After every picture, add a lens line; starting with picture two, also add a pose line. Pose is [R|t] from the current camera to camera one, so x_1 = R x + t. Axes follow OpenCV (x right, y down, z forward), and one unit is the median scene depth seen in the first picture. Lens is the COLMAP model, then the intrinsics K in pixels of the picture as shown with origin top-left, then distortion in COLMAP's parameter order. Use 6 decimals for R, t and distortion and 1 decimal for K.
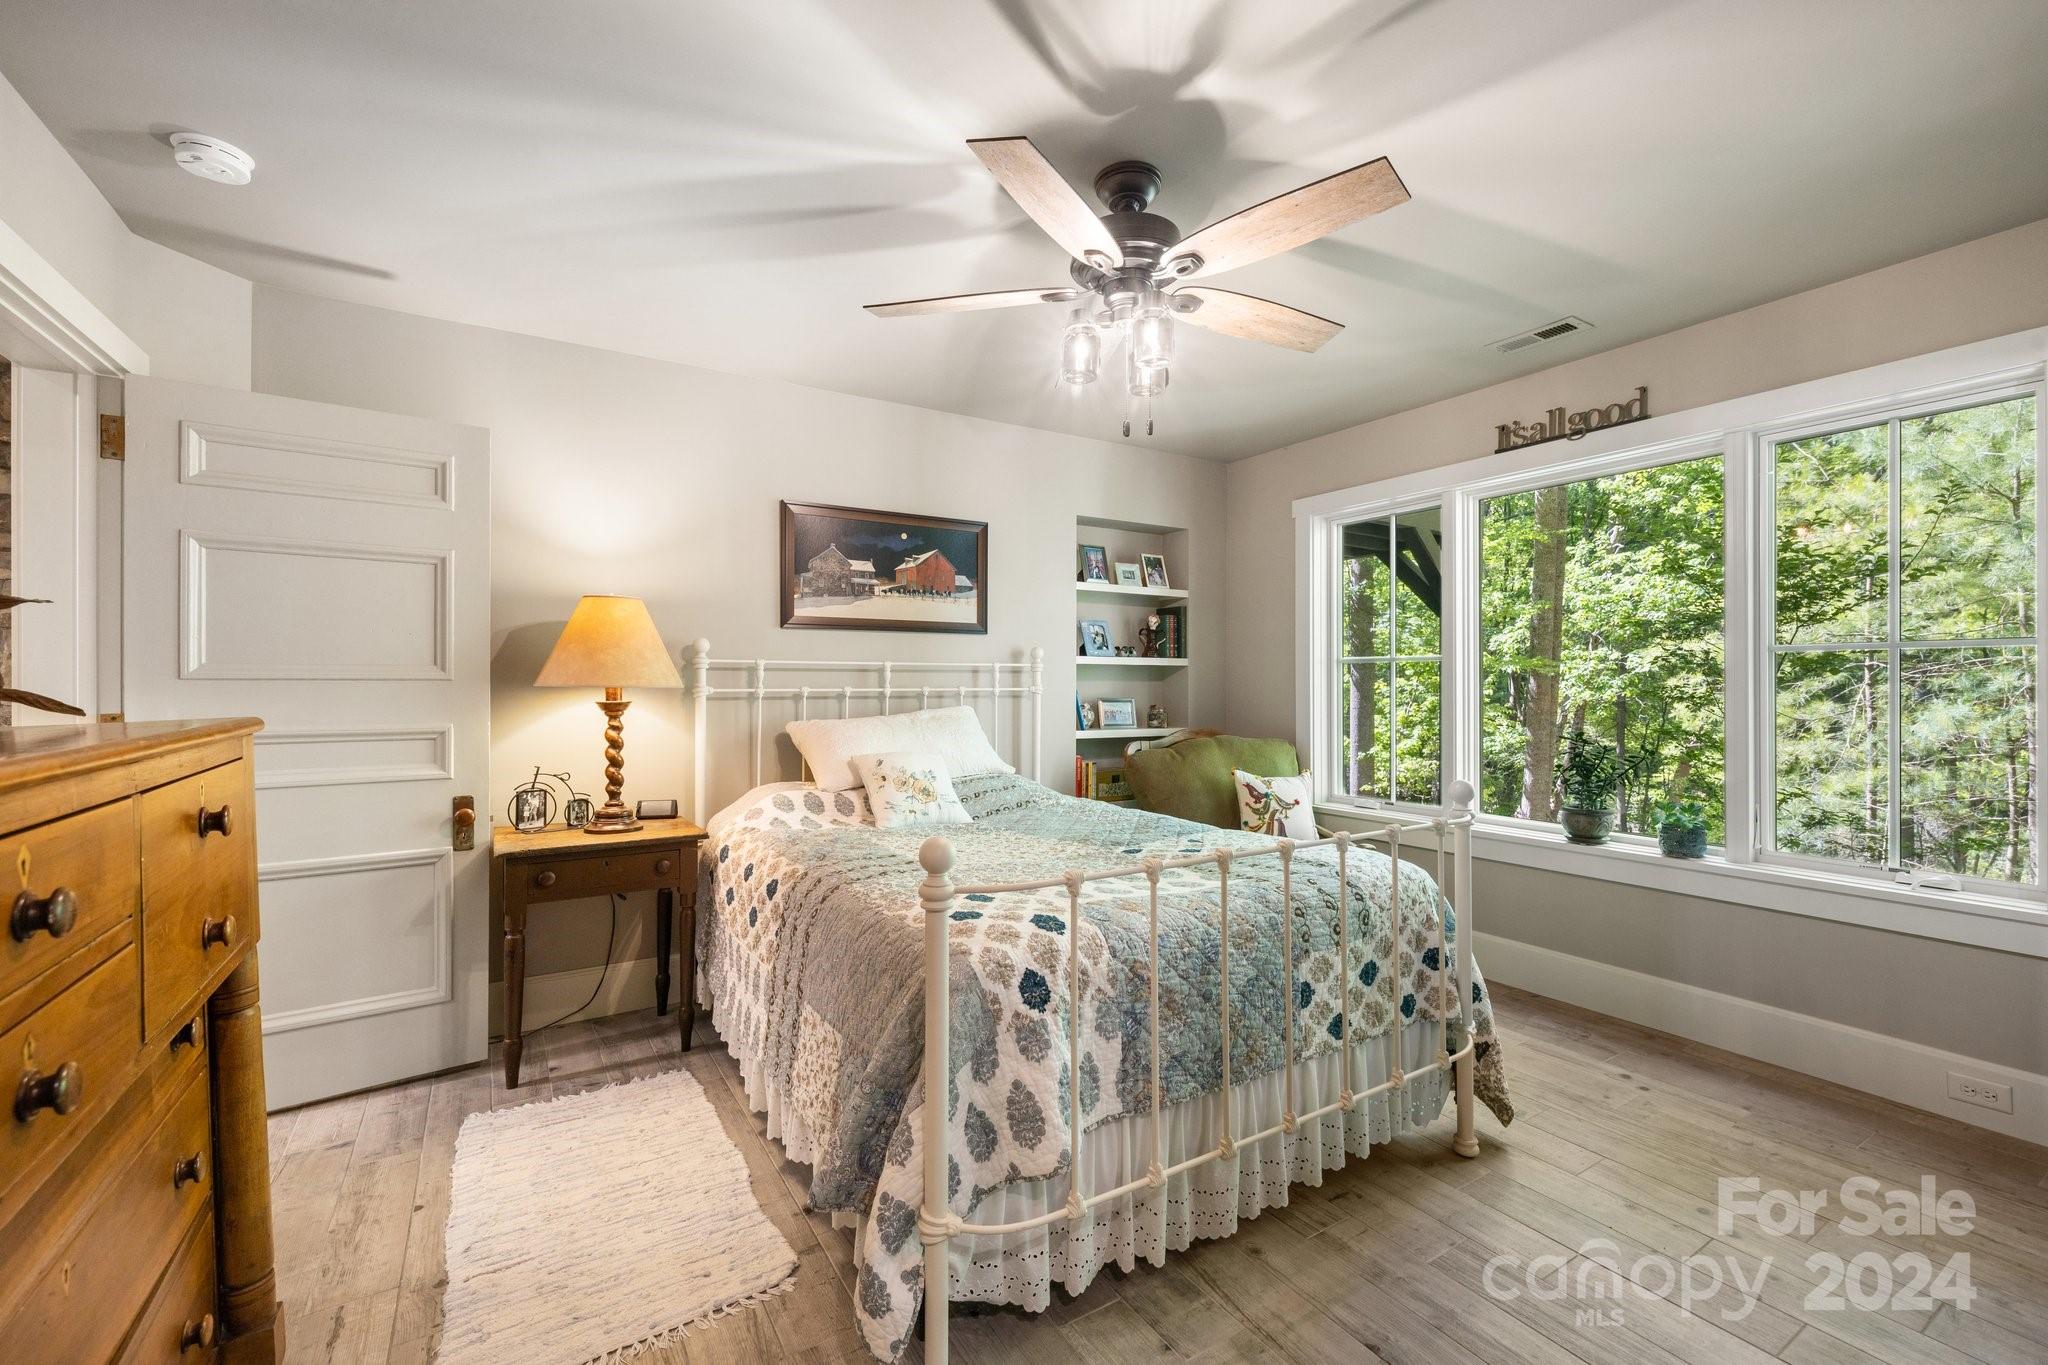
lens RADIAL K [[863.0, 0, 1020.0], [0, 863.0, 681.1], [0, 0, 1]] dist [0.004022, -0.000619]
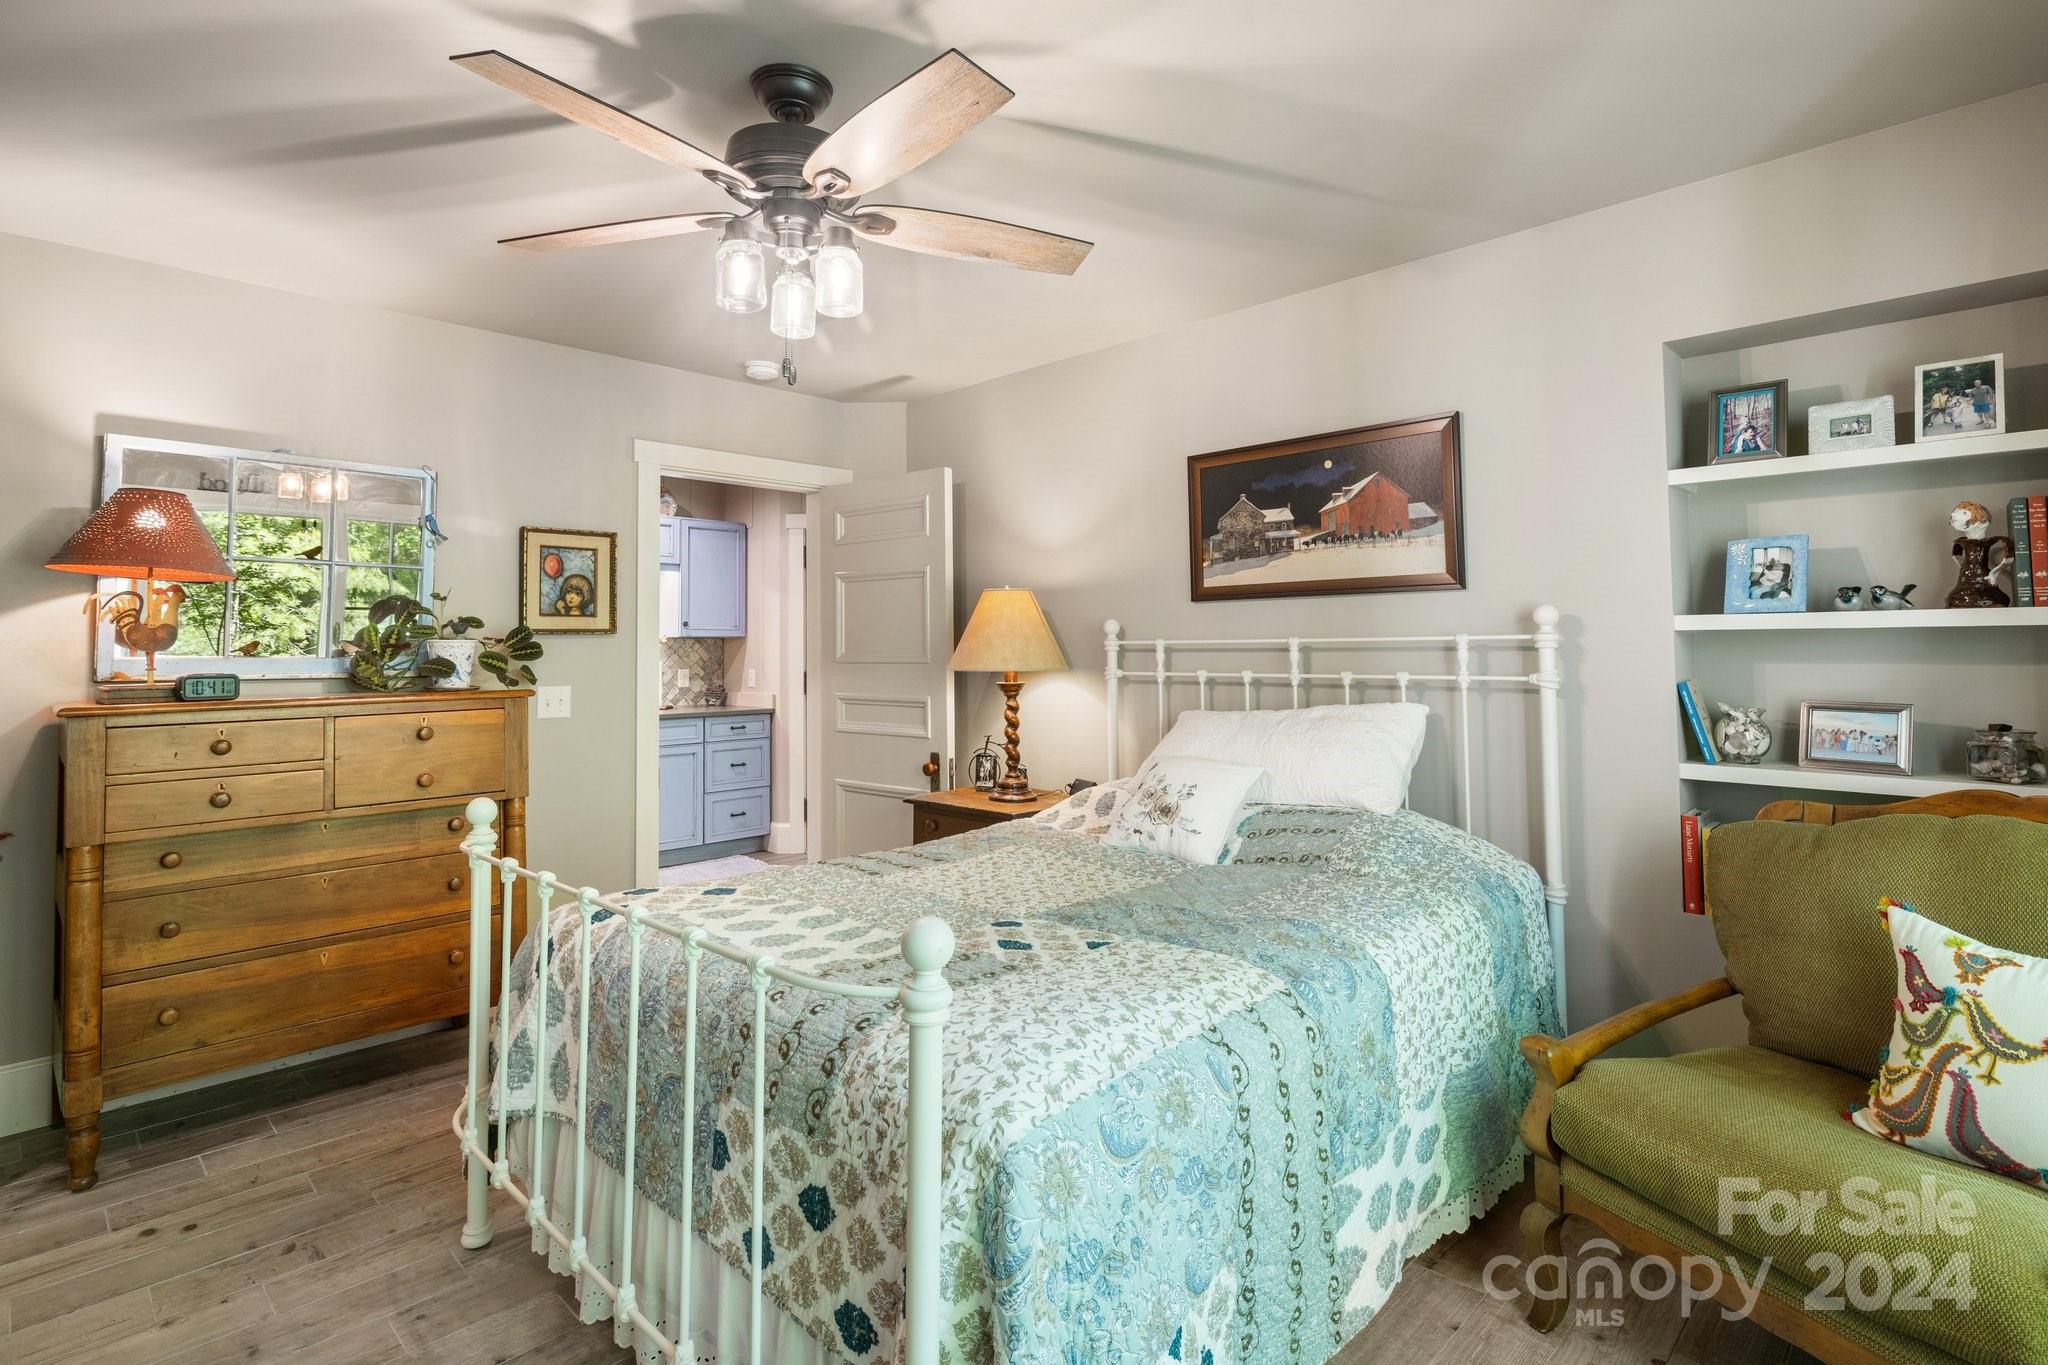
lens RADIAL K [[1015.2, 0, 1041.7], [0, 1015.2, 595.6], [0, 0, 1]] dist [-0.009897, -0.000150]
pose [[0.242768, -0.055872, -0.968474, 0.637058], [0.007595, 0.998419, -0.055695, -0.012177], [0.970055, 0.006165, 0.242808, 0.569260]]
